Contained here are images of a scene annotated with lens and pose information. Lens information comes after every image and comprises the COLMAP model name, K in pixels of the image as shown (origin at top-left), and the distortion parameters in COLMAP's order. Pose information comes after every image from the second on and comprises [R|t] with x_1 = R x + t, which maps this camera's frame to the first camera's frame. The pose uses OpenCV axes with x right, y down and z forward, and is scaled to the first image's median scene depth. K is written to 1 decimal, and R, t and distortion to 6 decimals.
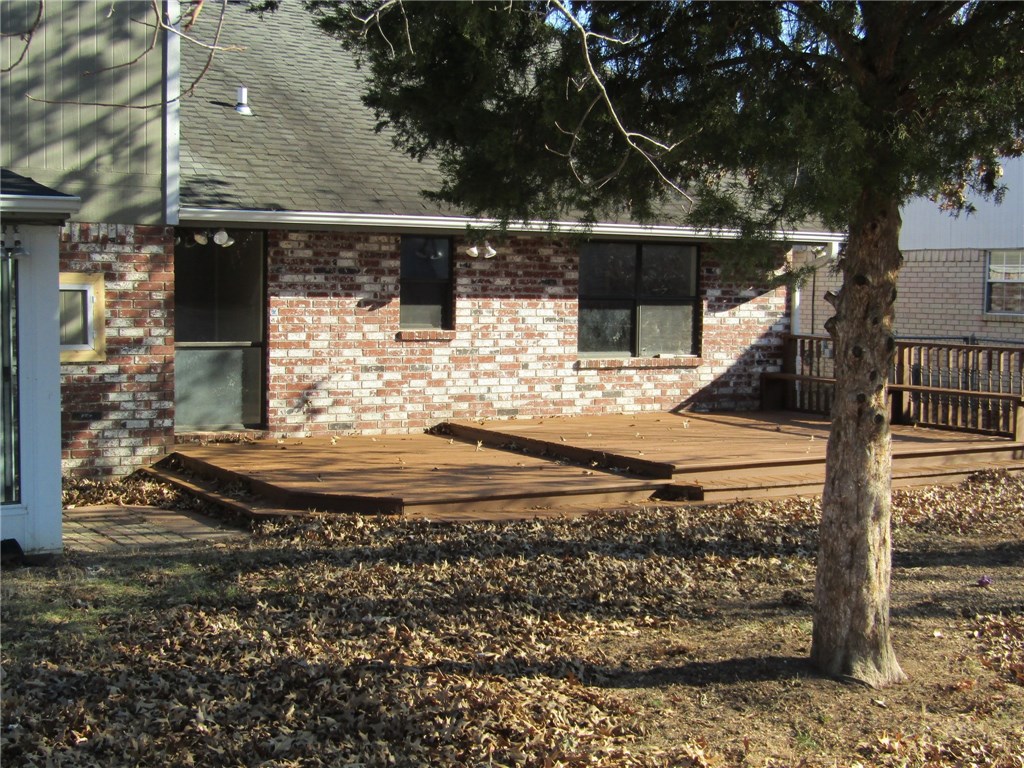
lens RADIAL K [[1519.9, 0, 515.3], [0, 1519.9, 389.1], [0, 0, 1]] dist [-0.013756, 0.000000]
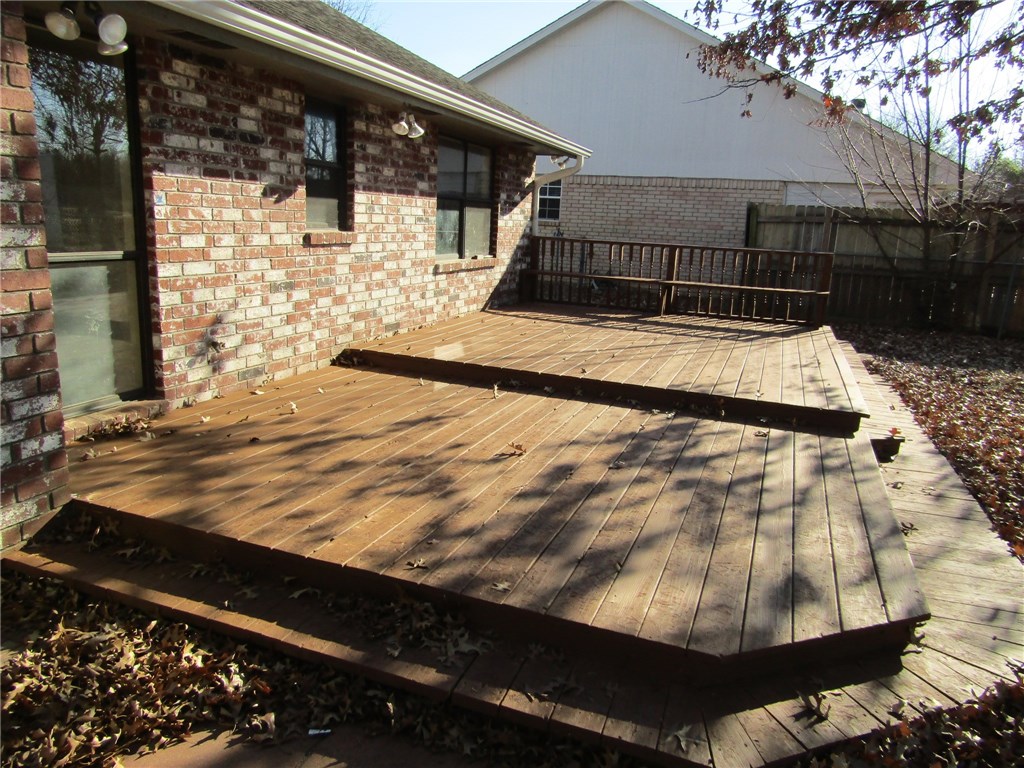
lens RADIAL K [[727.1, 0, 510.5], [0, 727.1, 384.3], [0, 0, 1]] dist [-0.004682, 0.001252]
pose [[0.783119, -0.117949, 0.610584, -0.230508], [0.007956, 0.983668, 0.179815, -0.029664], [-0.621821, -0.135959, 0.771267, 0.688923]]
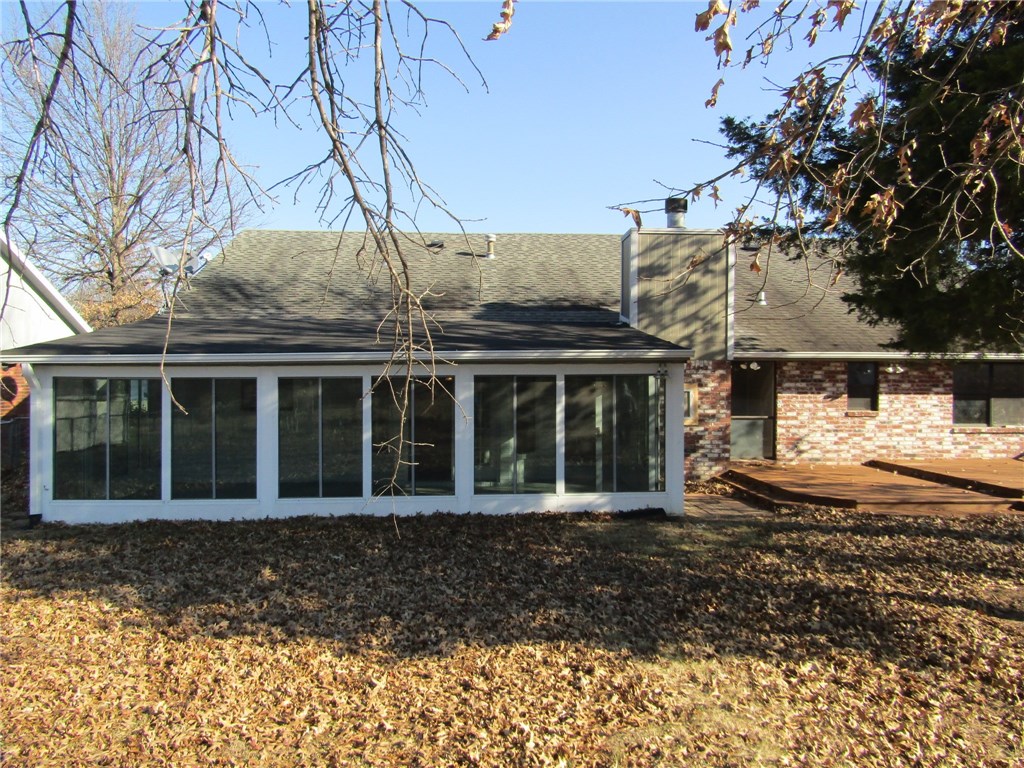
lens RADIAL K [[727.1, 0, 516.3], [0, 727.1, 383.7], [0, 0, 1]] dist [-0.004682, 0.001252]
pose [[0.886995, -0.007679, -0.461716, -0.023145], [-0.024267, 0.997705, -0.063212, -0.004990], [0.461142, 0.067273, 0.884773, -0.016274]]
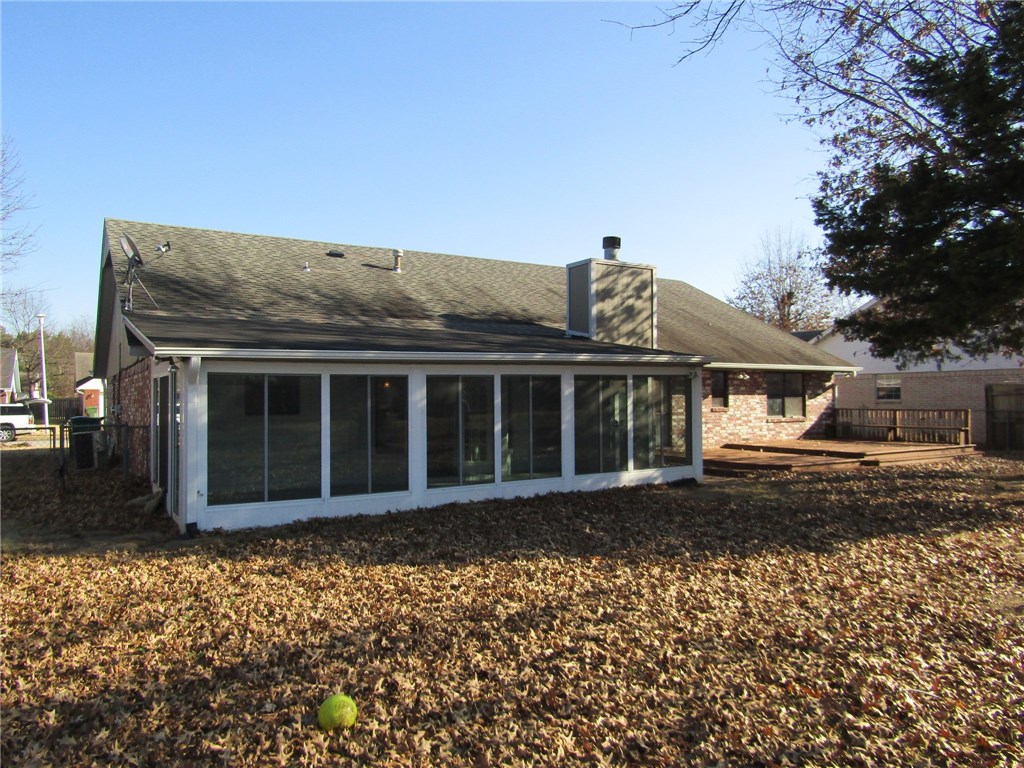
lens RADIAL K [[727.1, 0, 510.2], [0, 727.1, 386.0], [0, 0, 1]] dist [-0.004682, 0.001252]
pose [[0.999746, -0.019934, 0.010504, -0.447204], [0.020786, 0.995868, -0.088405, 0.027345], [-0.008698, 0.088601, 0.996029, -0.233615]]
